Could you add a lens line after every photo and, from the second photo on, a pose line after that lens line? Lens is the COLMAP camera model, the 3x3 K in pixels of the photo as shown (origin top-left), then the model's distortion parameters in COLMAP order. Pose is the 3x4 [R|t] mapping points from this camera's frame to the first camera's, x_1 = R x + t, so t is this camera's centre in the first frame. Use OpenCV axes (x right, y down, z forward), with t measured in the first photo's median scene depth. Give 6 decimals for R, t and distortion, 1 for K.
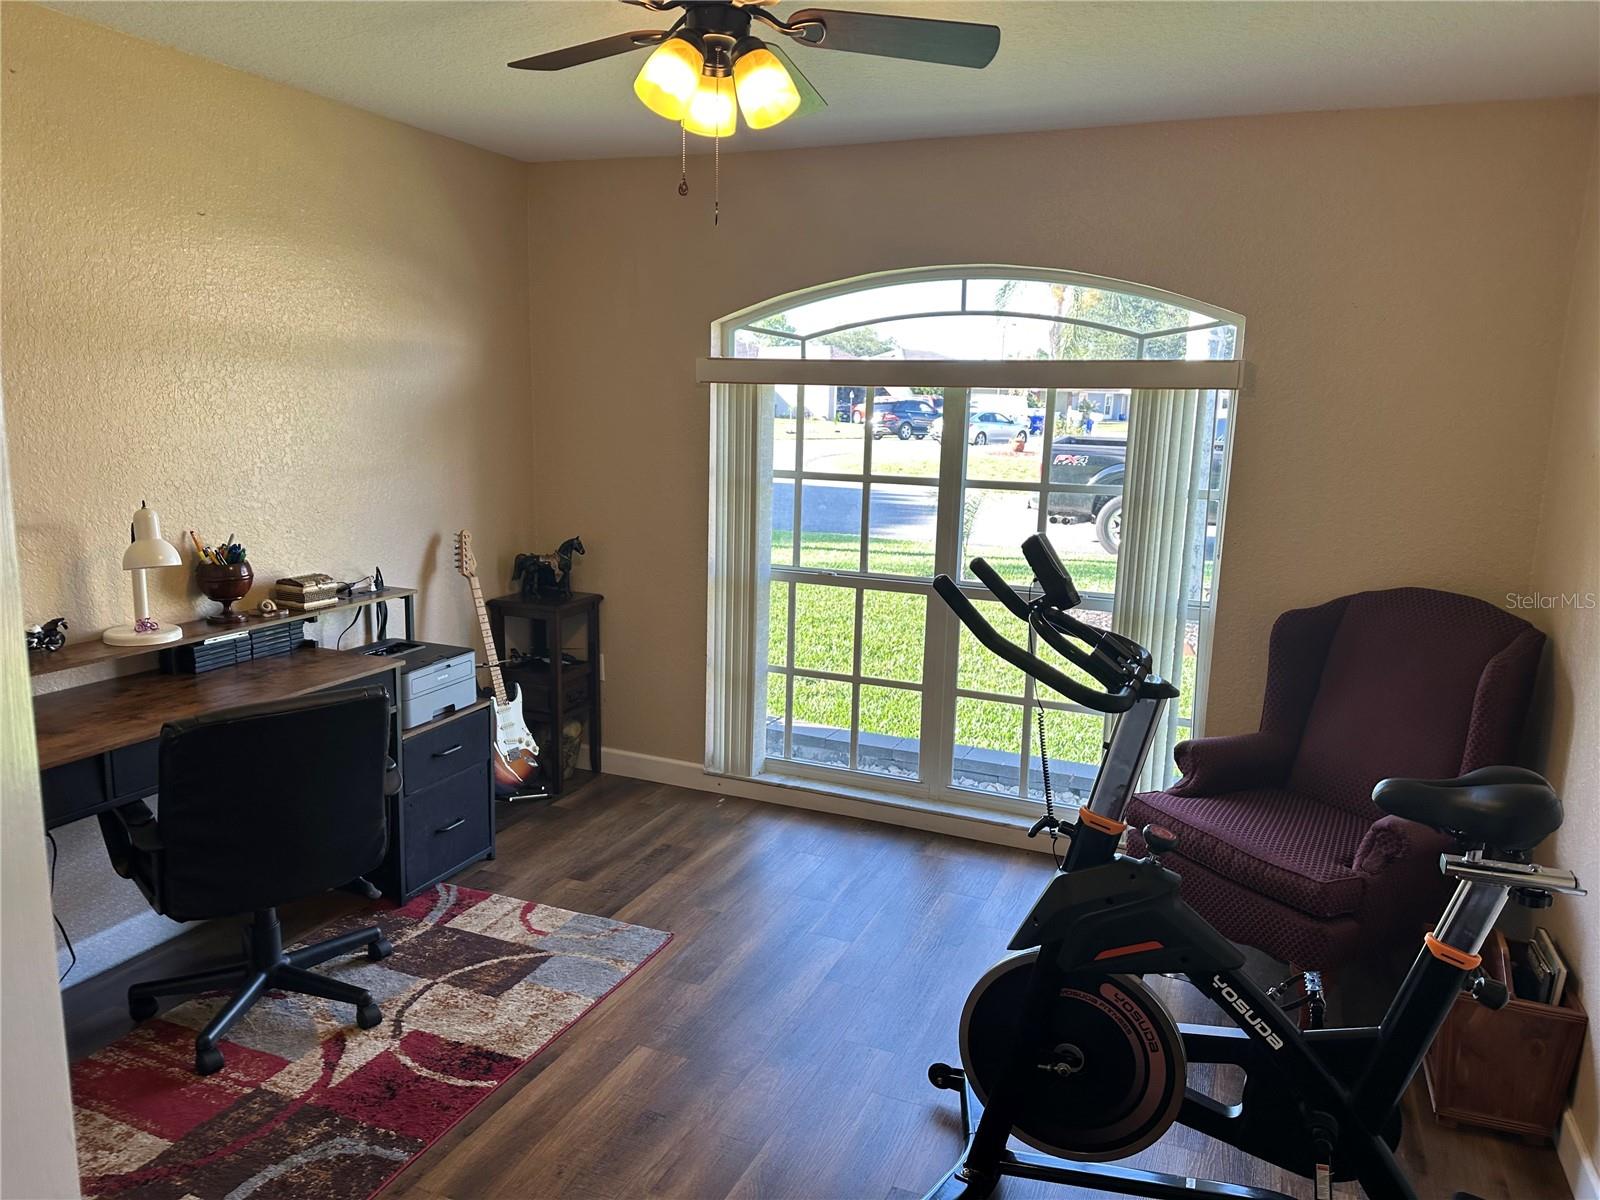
lens RADIAL K [[1119.7, 0, 800.0], [0, 1119.7, 600.0], [0, 0, 1]] dist [0.108677, -0.001880]
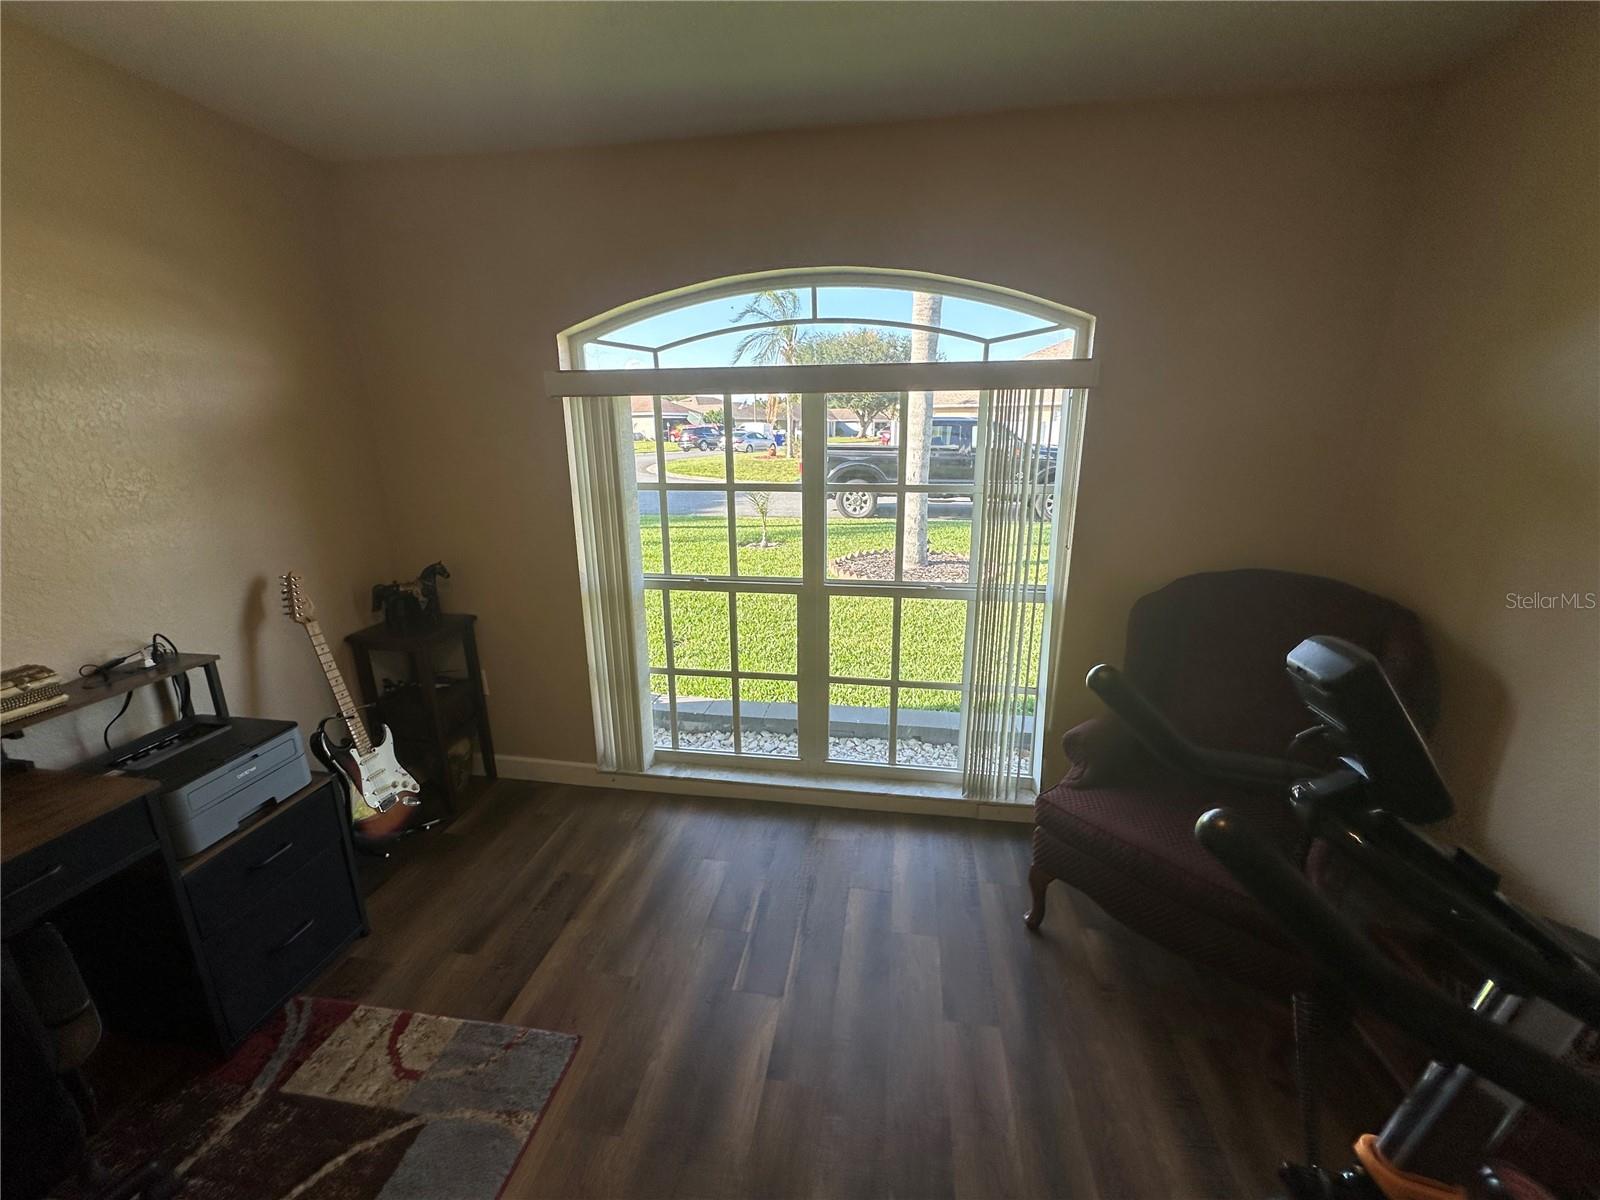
lens RADIAL K [[637.1, 0, 800.0], [0, 637.1, 600.0], [0, 0, 1]] dist [-0.004485, 0.001038]
pose [[0.969543, -0.094483, 0.225963, -0.022093], [0.074019, 0.992489, 0.097399, -0.059386], [-0.233469, -0.077707, 0.969254, 0.420187]]
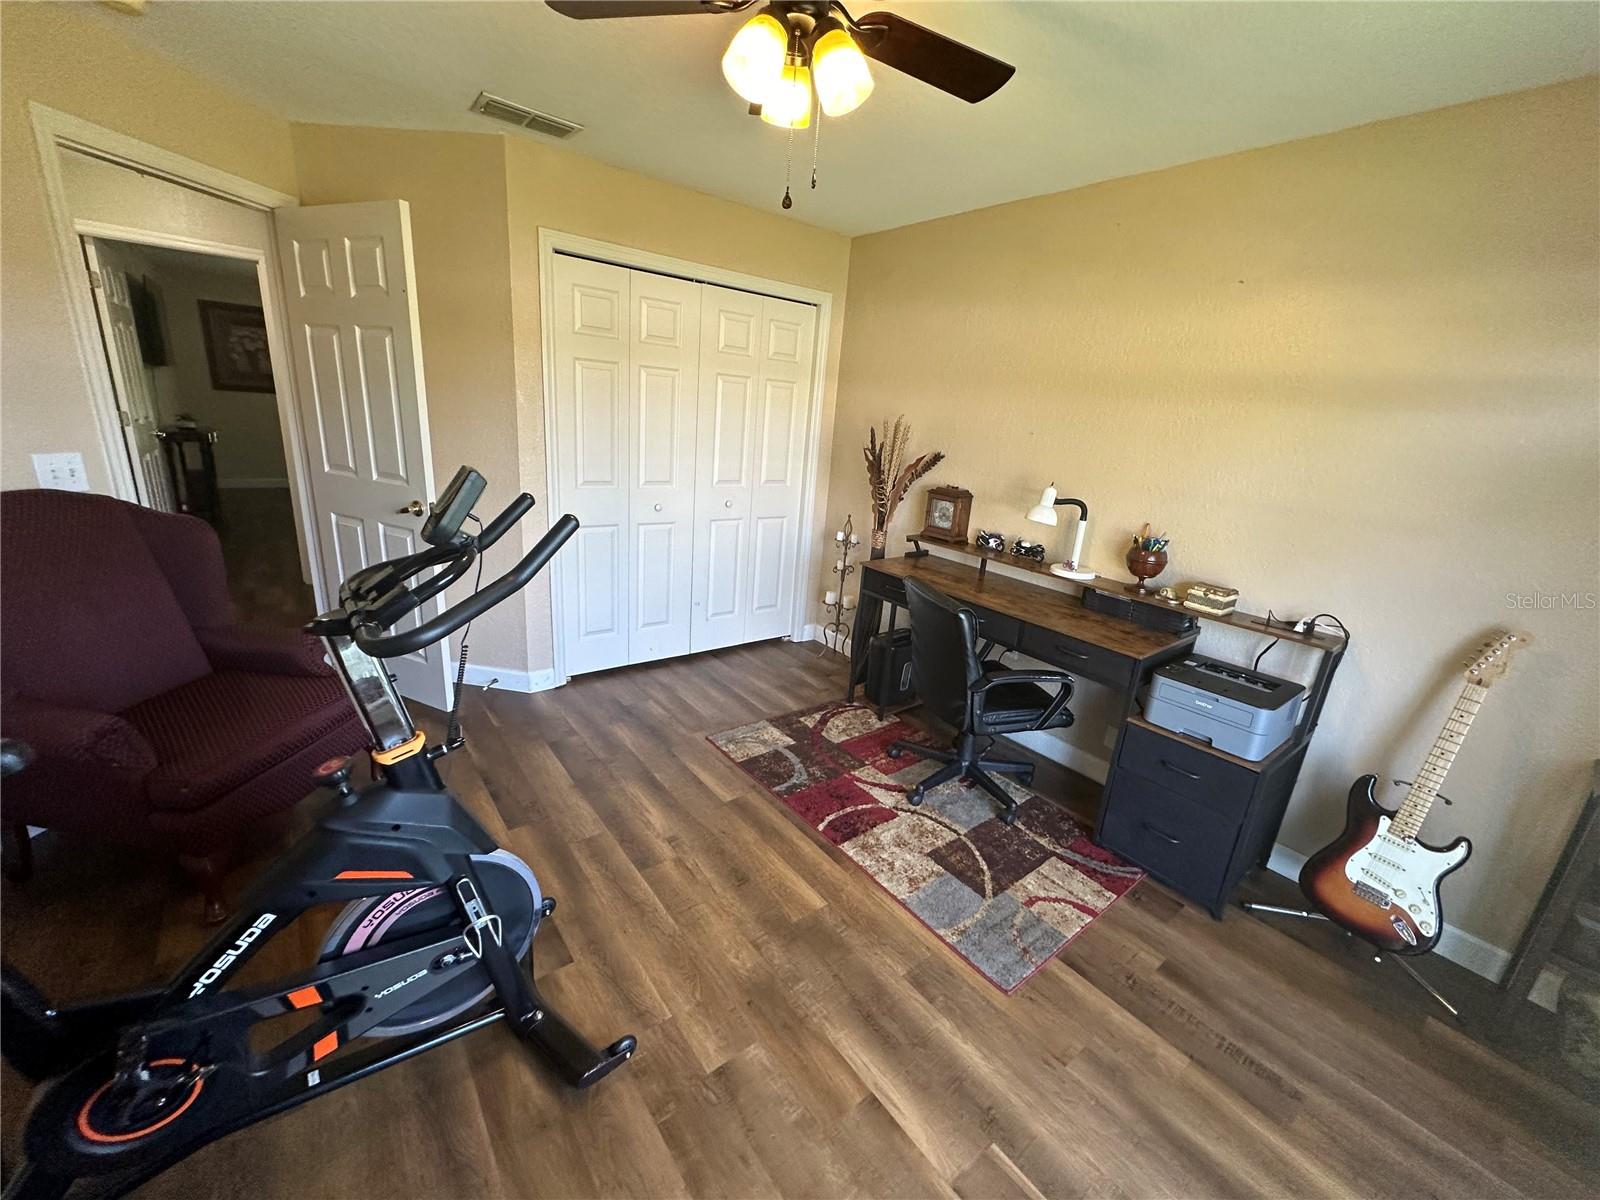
lens RADIAL K [[647.0, 0, 800.0], [0, 647.0, 600.0], [0, 0, 1]] dist [-0.004101, 0.000864]
pose [[-0.482735, 0.192318, -0.854389, 0.295616], [-0.239988, 0.909195, 0.340250, -0.111936], [0.842243, 0.369294, -0.392746, 0.773860]]
